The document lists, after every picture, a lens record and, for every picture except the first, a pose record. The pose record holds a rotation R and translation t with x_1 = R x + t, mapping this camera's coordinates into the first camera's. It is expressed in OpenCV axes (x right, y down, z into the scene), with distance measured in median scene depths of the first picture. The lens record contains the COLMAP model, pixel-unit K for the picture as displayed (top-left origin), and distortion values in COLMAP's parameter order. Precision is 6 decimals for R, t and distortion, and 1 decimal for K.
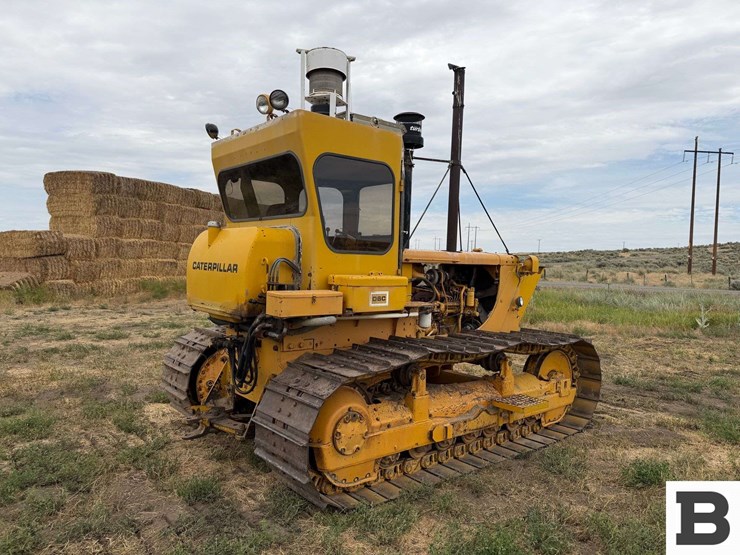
lens RADIAL K [[524.7, 0, 372.6], [0, 524.7, 274.3], [0, 0, 1]] dist [0.065809, -0.101840]
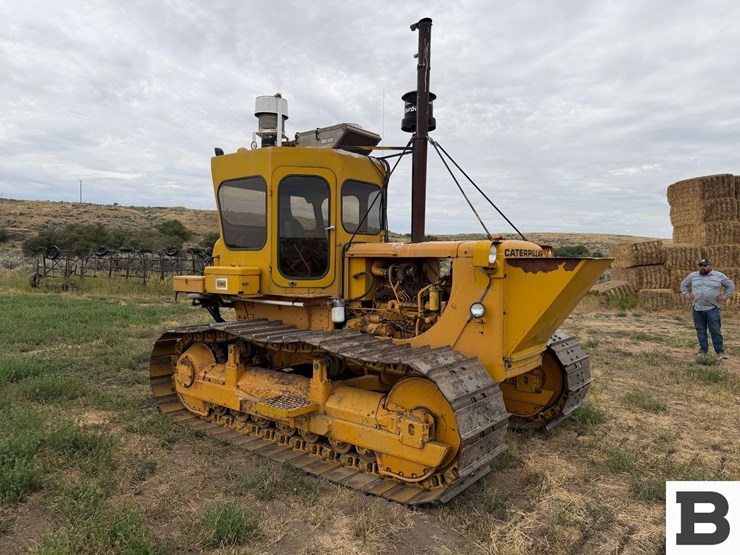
lens RADIAL K [[525.6, 0, 370.0], [0, 525.6, 277.5], [0, 0, 1]] dist [0.052306, -0.052119]
pose [[0.212044, 0.005777, -0.977243, 1.042022], [-0.027883, 0.999611, -0.000140, 0.015125], [0.976862, 0.027278, 0.212123, 0.818594]]
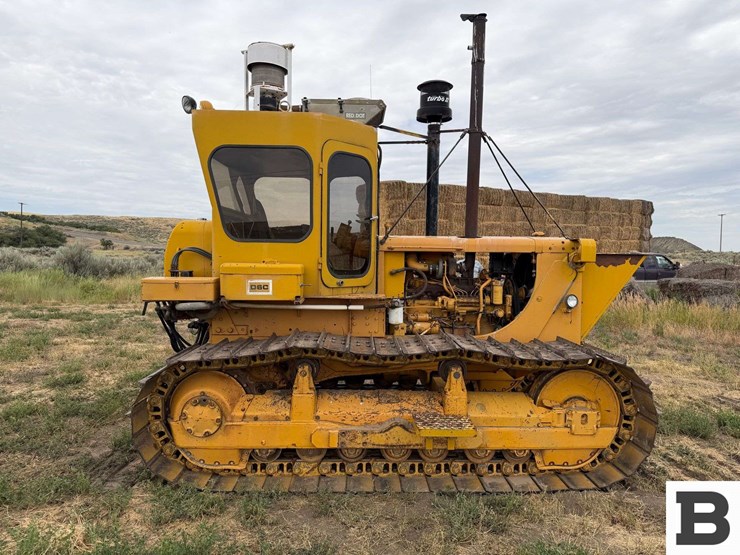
lens RADIAL K [[524.7, 0, 372.6], [0, 524.7, 274.3], [0, 0, 1]] dist [0.065809, -0.101840]
pose [[0.795353, 0.009751, -0.606068, 0.583328], [-0.006237, 0.999949, 0.007904, 0.009944], [0.606114, -0.002507, 0.795374, 0.265277]]
